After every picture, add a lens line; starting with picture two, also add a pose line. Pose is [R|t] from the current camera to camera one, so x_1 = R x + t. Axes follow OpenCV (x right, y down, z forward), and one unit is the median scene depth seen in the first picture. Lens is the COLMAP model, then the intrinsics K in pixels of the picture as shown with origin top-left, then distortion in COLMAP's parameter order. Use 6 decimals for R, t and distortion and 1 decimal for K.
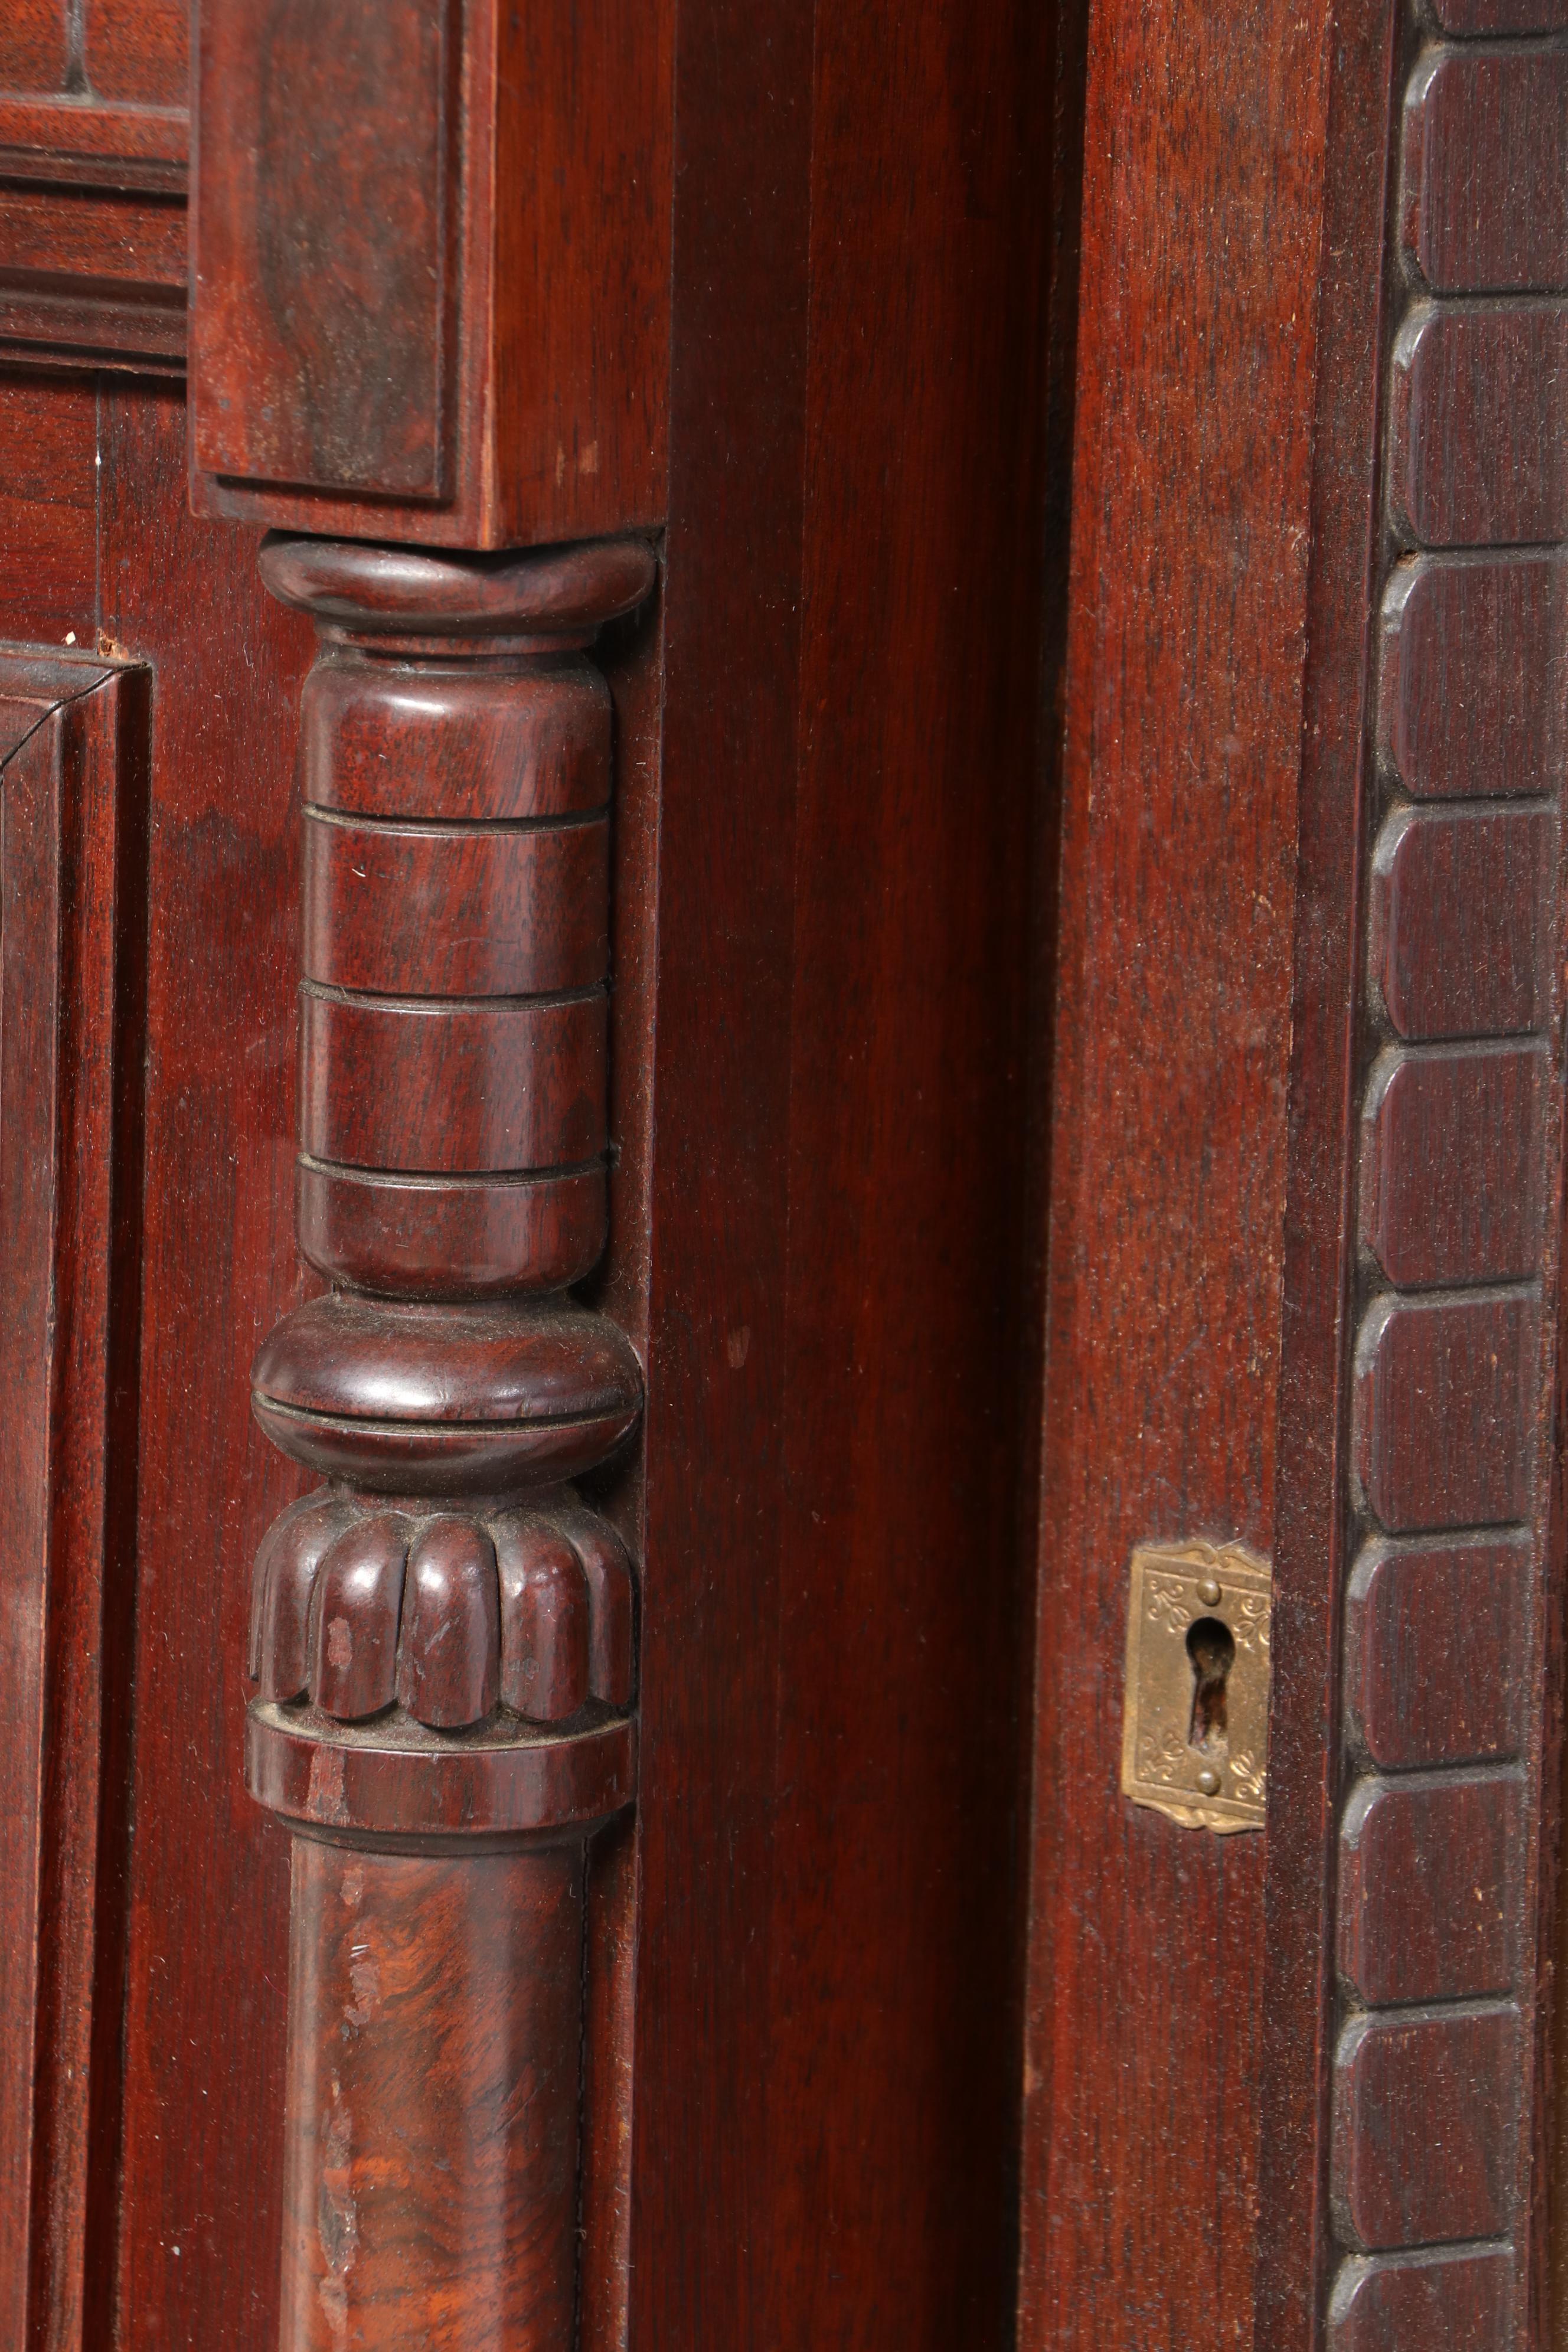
lens RADIAL K [[11018.9, 0, 909.9], [0, 11018.9, 1195.5], [0, 0, 1]] dist [1.304262, 0.000000]
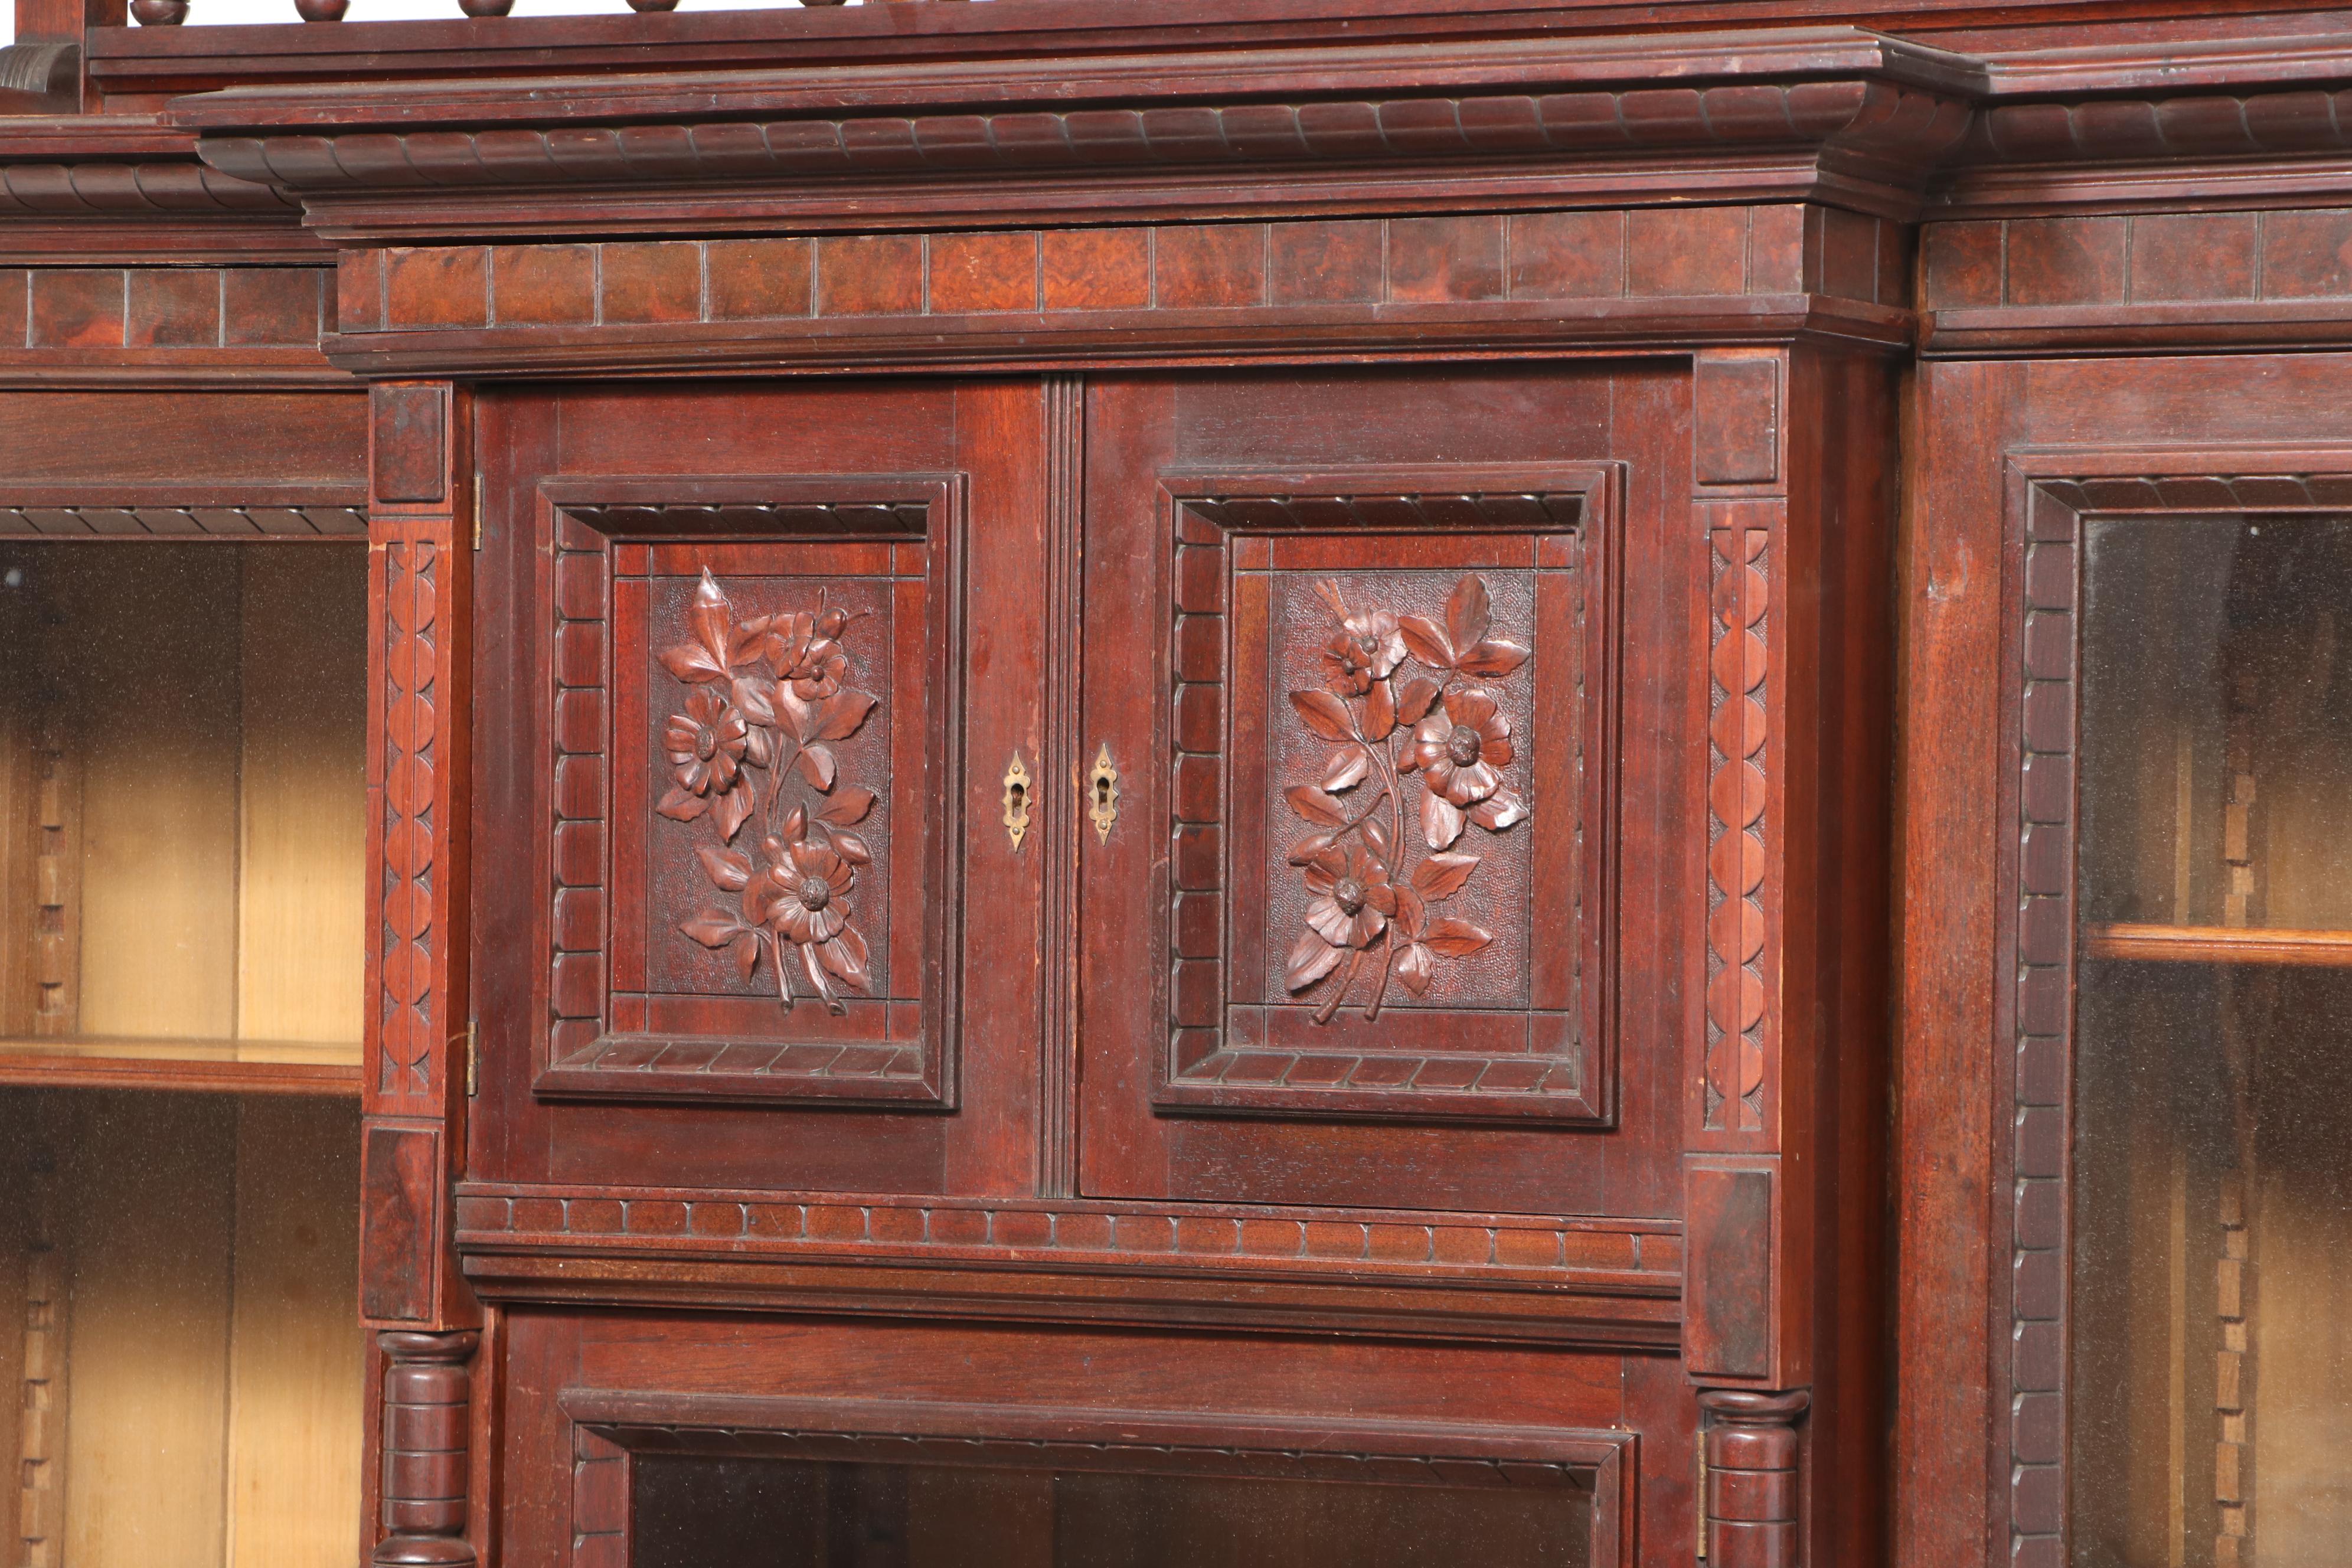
lens RADIAL K [[7666.7, 0, 1181.5], [0, 7666.7, 822.1], [0, 0, 1]] dist [0.678041, 0.000000]
pose [[0.991192, -0.006667, 0.132262, -0.540834], [0.030196, 0.983801, -0.176705, 0.190243], [-0.128941, 0.179143, 0.975337, -1.394315]]
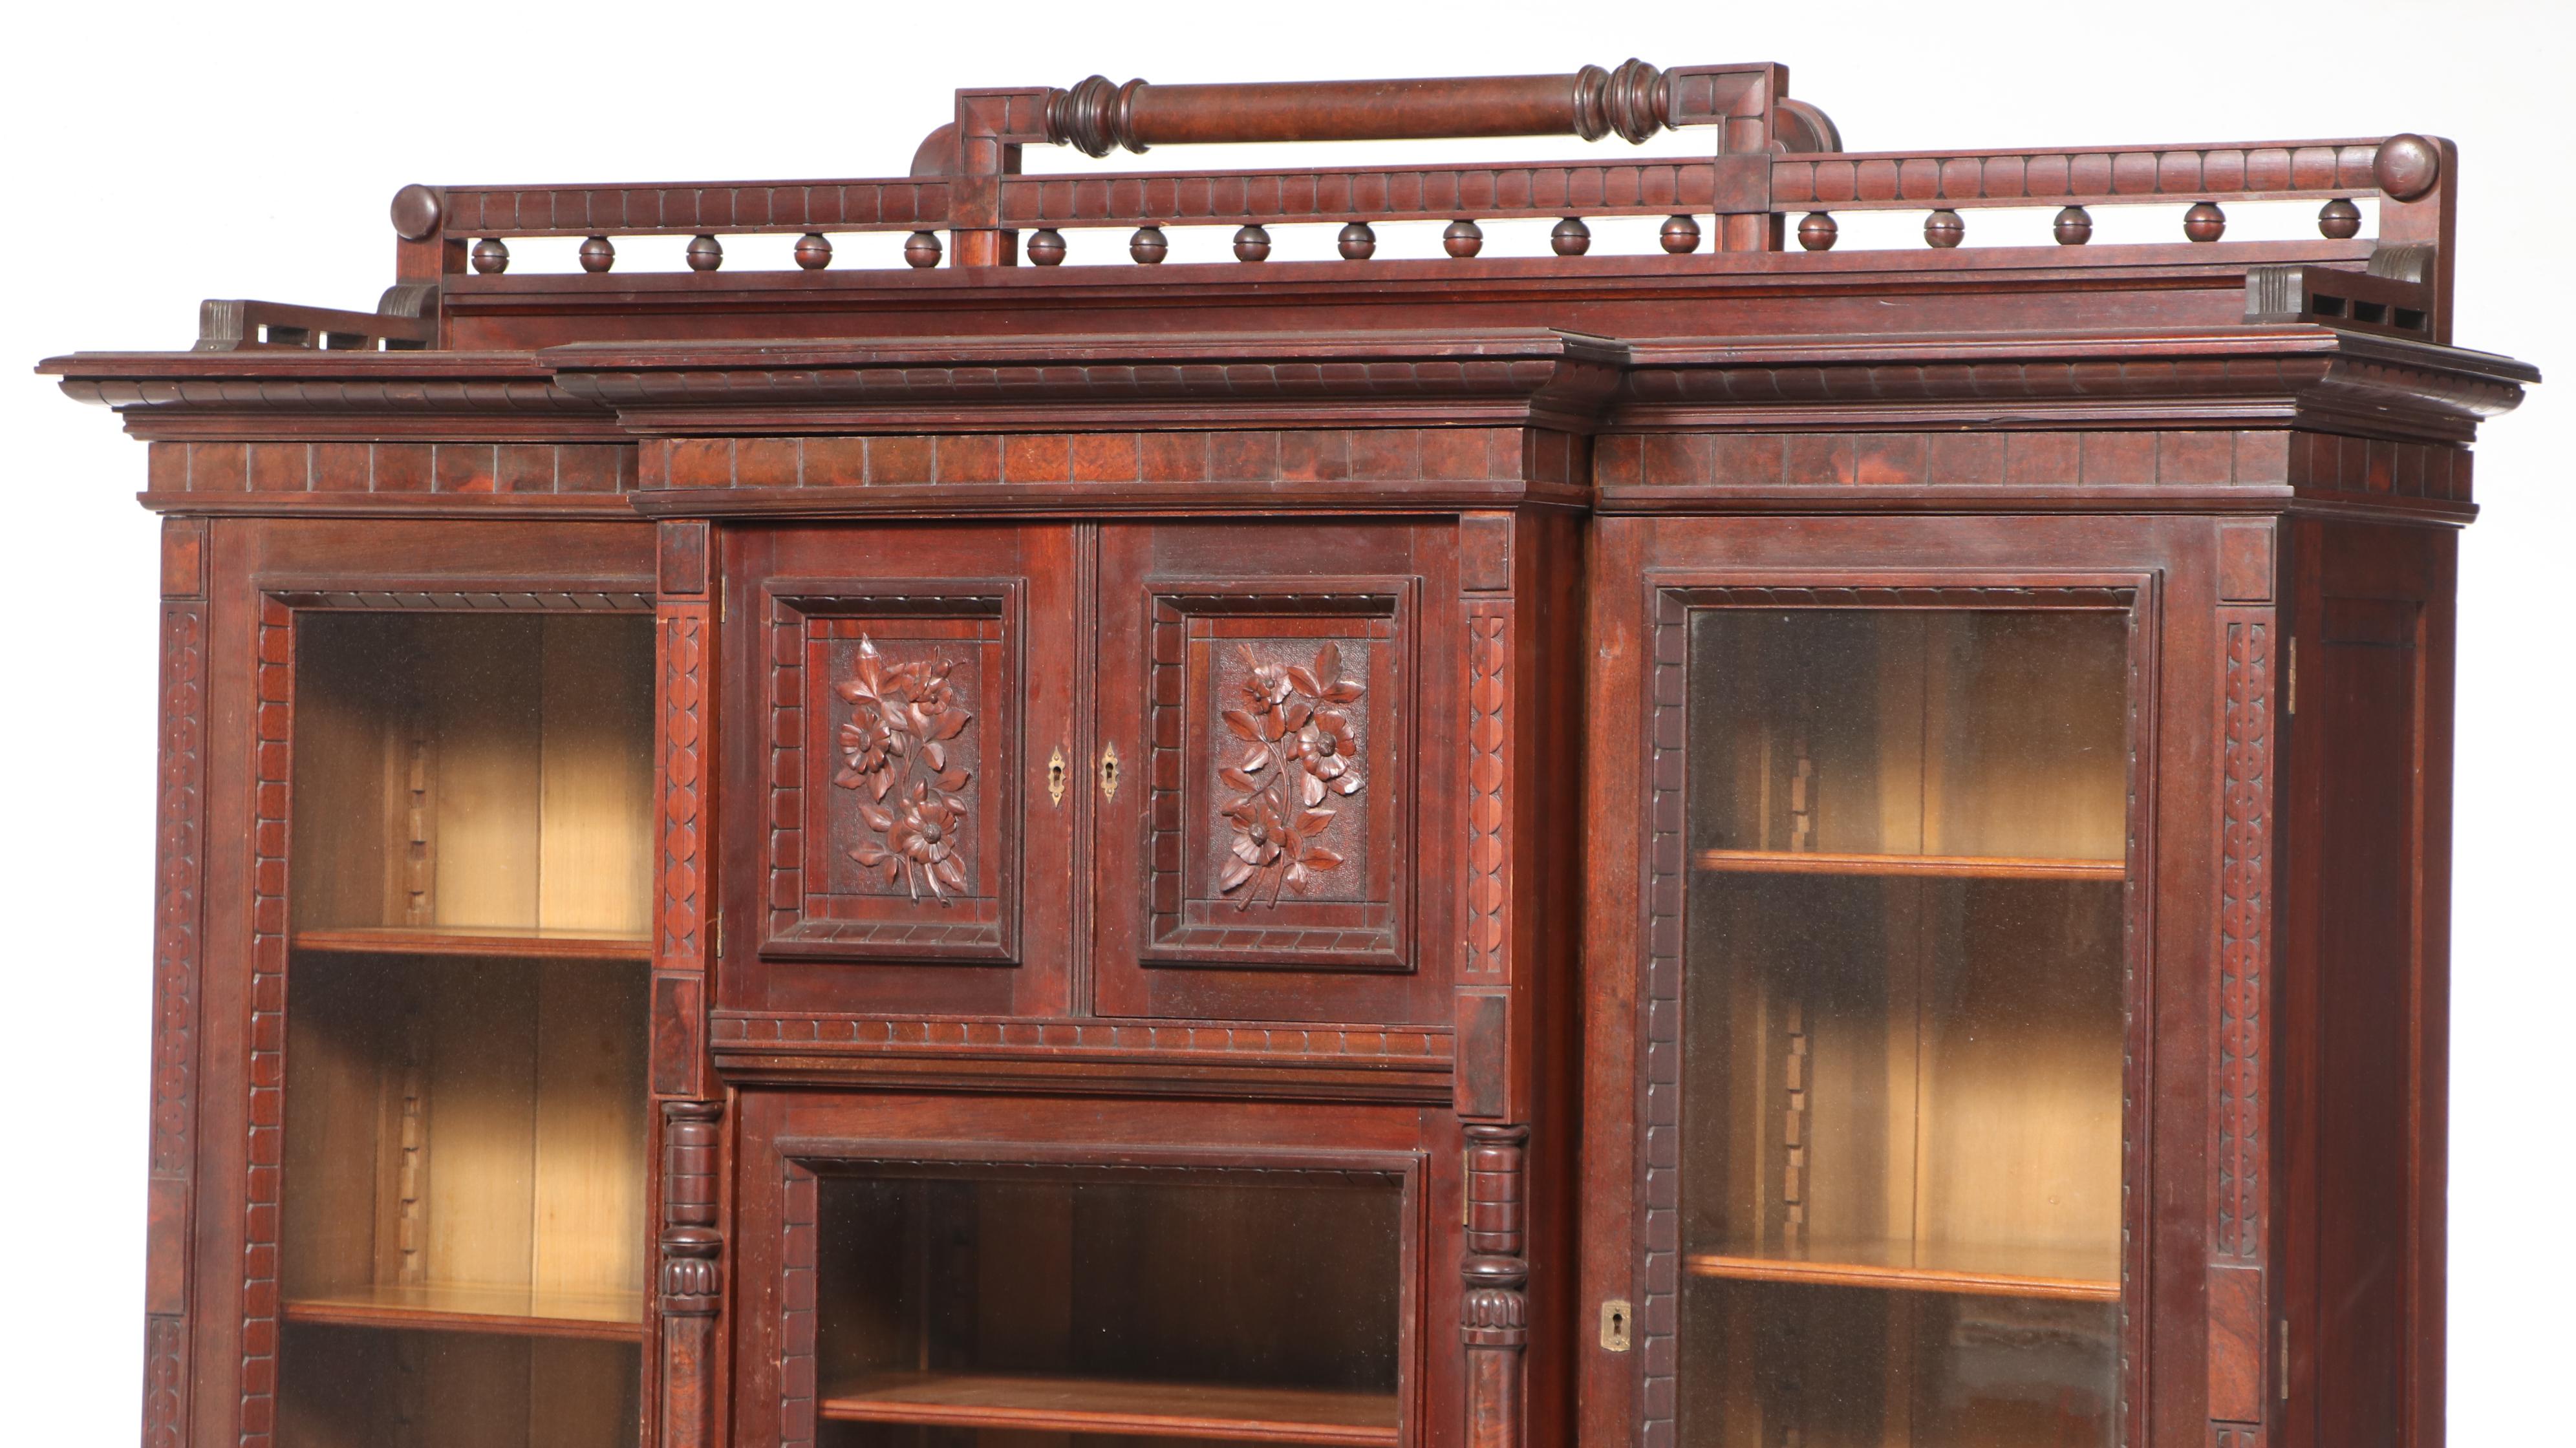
lens RADIAL K [[7554.8, 0, 1281.4], [0, 7554.8, 783.7], [0, 0, 1]] dist [0.561010, 0.000000]
pose [[0.988103, -0.008080, 0.153579, -0.773775], [0.034982, 0.984250, -0.173285, 0.458706], [-0.149760, 0.176596, 0.972824, -2.959451]]
